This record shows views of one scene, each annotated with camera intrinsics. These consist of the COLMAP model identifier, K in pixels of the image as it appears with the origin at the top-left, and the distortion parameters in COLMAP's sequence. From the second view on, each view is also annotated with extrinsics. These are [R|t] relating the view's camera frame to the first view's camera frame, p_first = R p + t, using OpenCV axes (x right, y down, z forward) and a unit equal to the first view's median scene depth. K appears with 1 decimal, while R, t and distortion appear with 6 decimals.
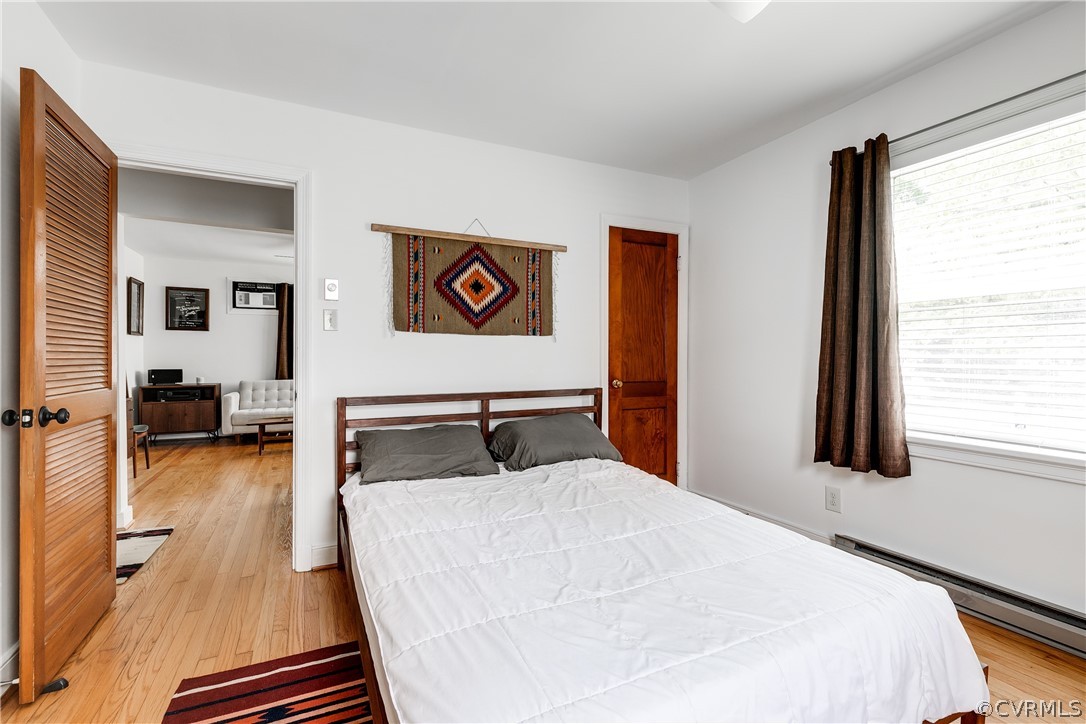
lens RADIAL K [[501.0, 0, 564.1], [0, 501.0, 358.0], [0, 0, 1]] dist [0.005646, -0.001255]
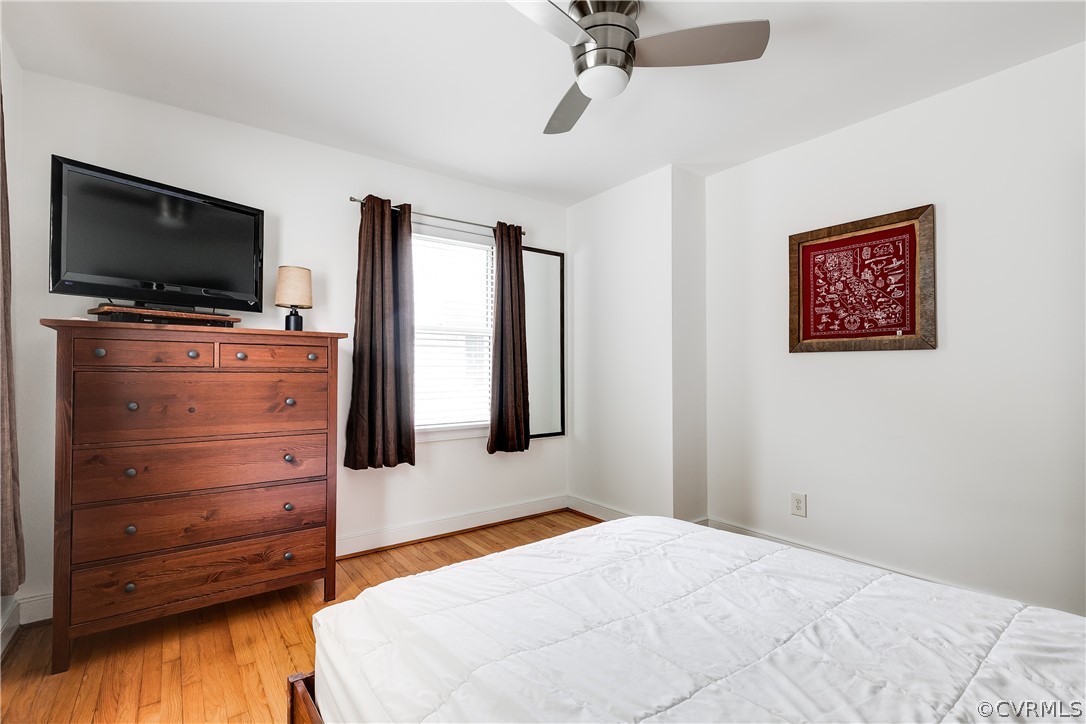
lens RADIAL K [[501.0, 0, 553.1], [0, 501.0, 355.7], [0, 0, 1]] dist [0.005646, -0.001255]
pose [[-0.984337, -0.007314, -0.176146, 0.107284], [-0.003488, 0.999751, -0.022021, -0.003768], [0.176263, -0.021062, -0.984118, 0.467157]]
